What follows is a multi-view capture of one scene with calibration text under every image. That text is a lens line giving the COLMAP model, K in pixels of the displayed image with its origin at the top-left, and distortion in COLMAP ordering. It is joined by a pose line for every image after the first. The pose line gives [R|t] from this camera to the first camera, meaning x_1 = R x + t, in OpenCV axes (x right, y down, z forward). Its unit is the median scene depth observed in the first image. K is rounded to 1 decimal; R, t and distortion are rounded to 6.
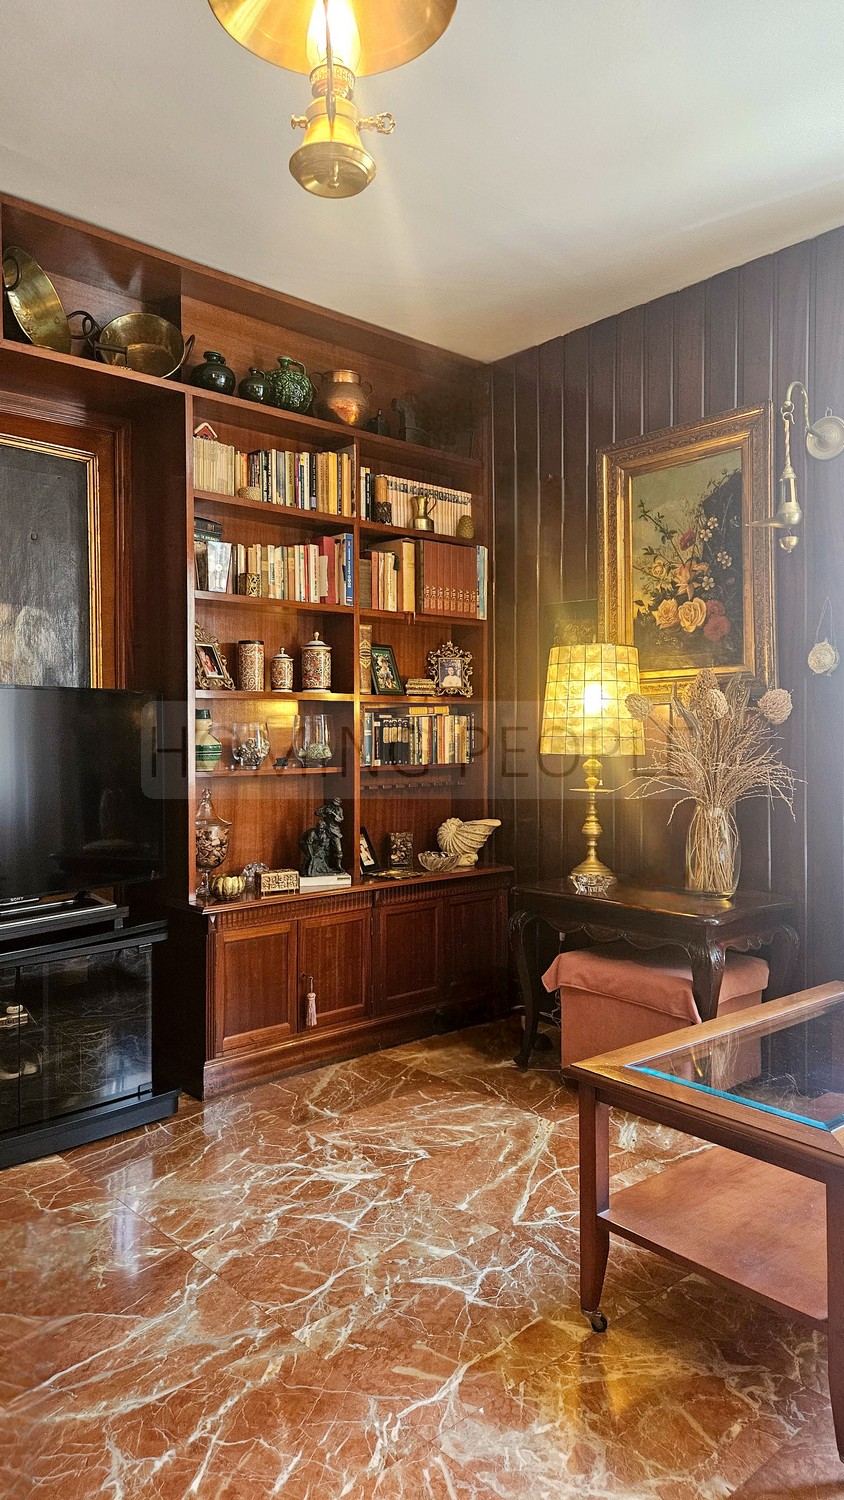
lens RADIAL K [[982.7, 0, 424.1], [0, 982.7, 745.1], [0, 0, 1]] dist [0.022884, 0.002123]
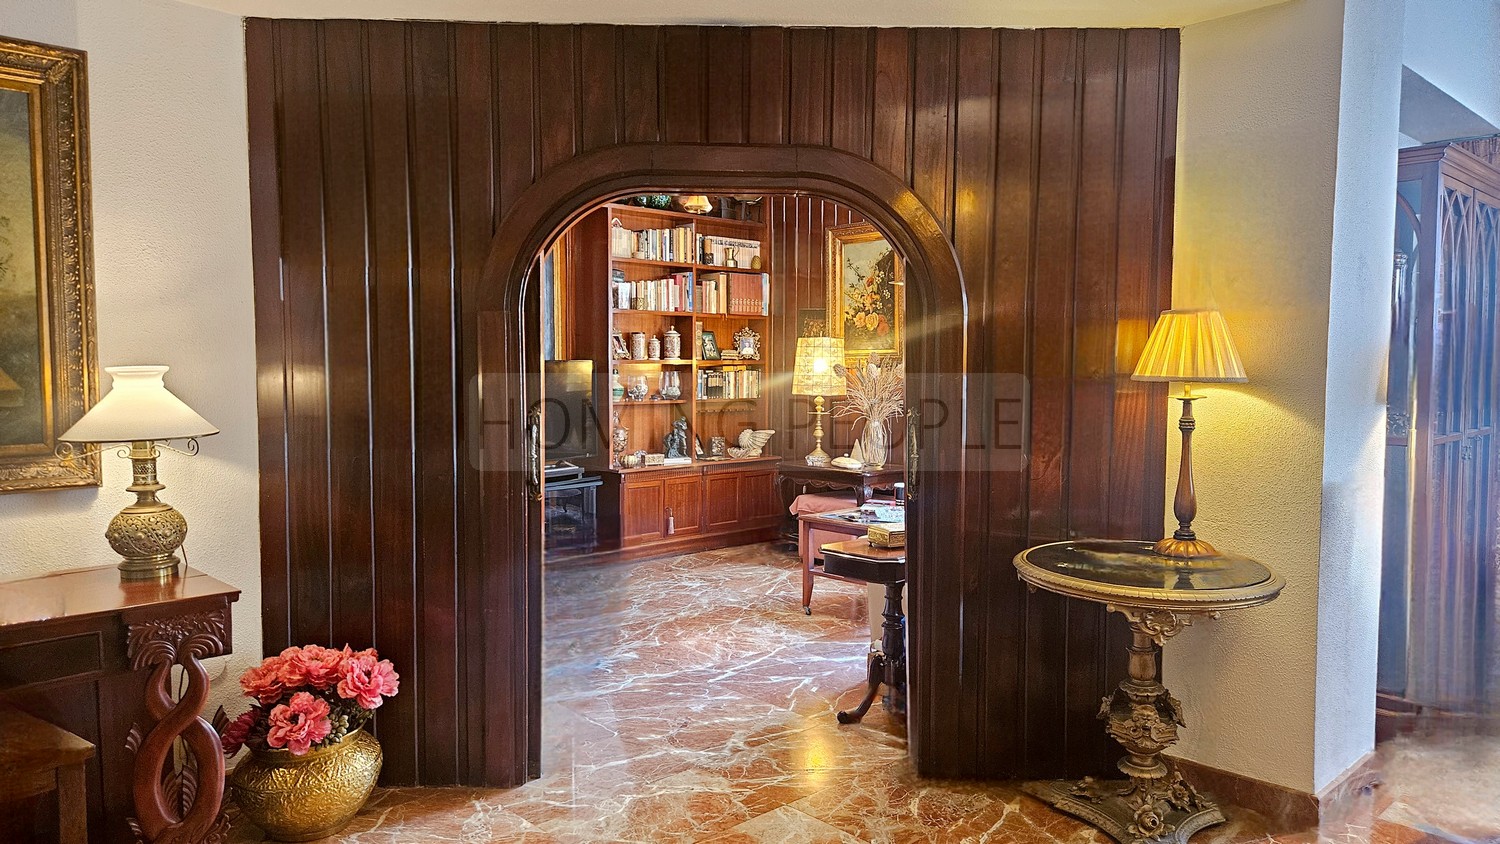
lens RADIAL K [[982.7, 0, 787.3], [0, 982.7, 429.0], [0, 0, 1]] dist [0.022884, 0.002123]
pose [[0.998793, 0.006109, 0.048739, 0.016334], [-0.008696, 0.998554, 0.053059, -0.023075], [-0.048344, -0.053419, 0.997401, -0.861740]]
